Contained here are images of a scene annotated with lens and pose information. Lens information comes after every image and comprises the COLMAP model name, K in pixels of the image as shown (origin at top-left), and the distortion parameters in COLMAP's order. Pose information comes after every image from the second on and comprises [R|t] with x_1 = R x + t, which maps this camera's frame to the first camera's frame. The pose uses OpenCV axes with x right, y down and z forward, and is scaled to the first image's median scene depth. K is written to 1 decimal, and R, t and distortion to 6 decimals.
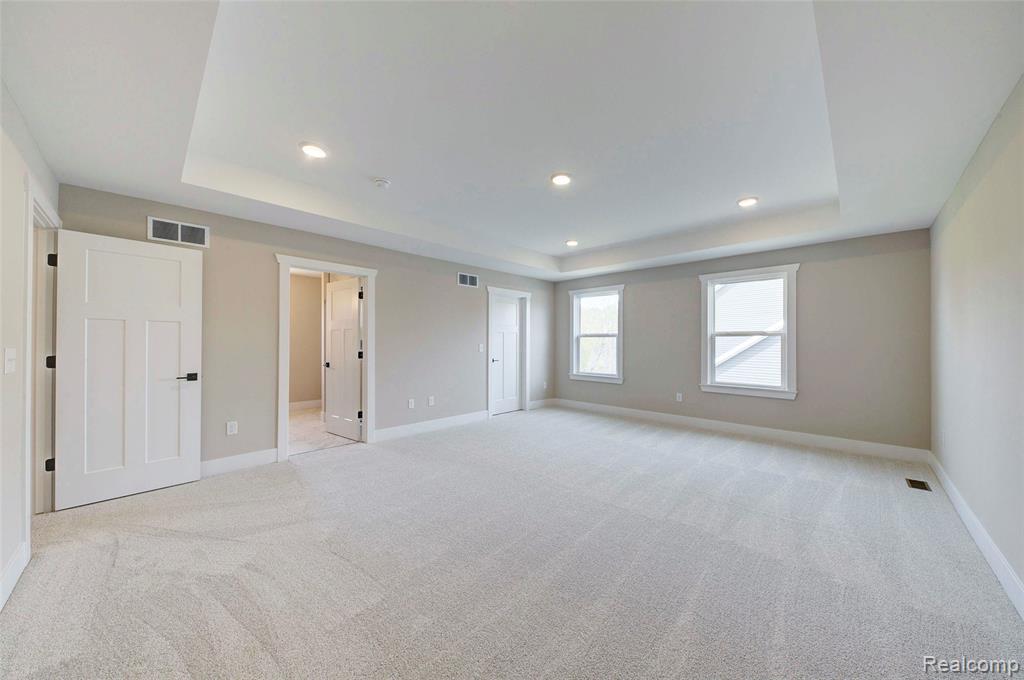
lens RADIAL K [[354.7, 0, 515.0], [0, 354.7, 341.4], [0, 0, 1]] dist [-0.001537, -0.000052]
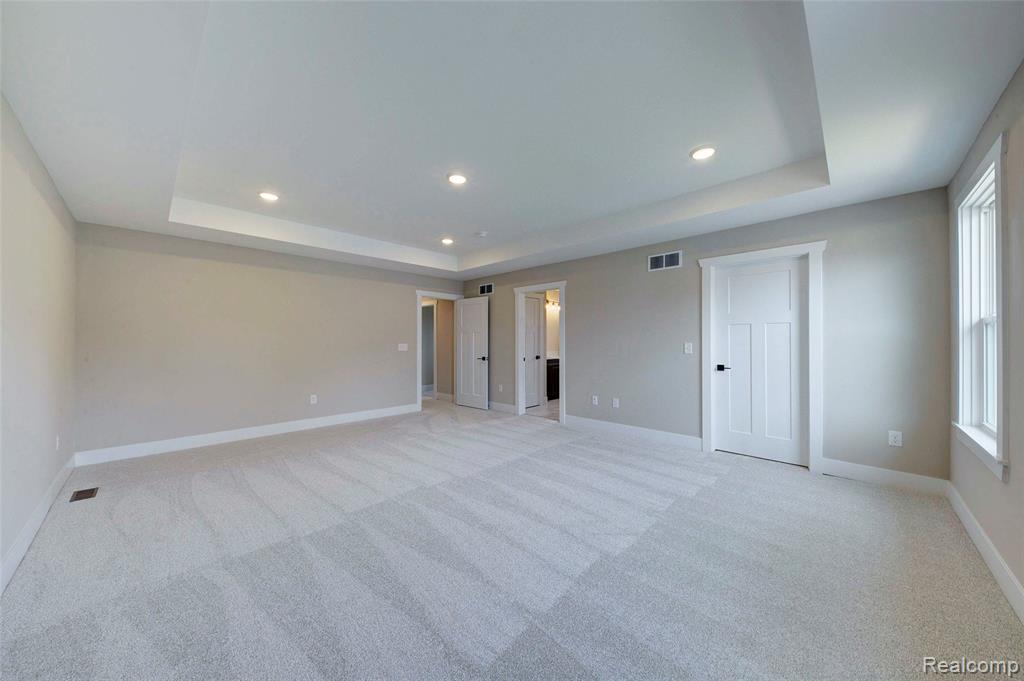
lens RADIAL K [[354.7, 0, 516.1], [0, 354.7, 342.9], [0, 0, 1]] dist [-0.001537, -0.000052]
pose [[-0.001406, -0.000215, -0.999999, 1.037410], [0.007122, 0.999975, -0.000225, 0.008600], [0.999974, -0.007122, -0.001404, 1.073930]]
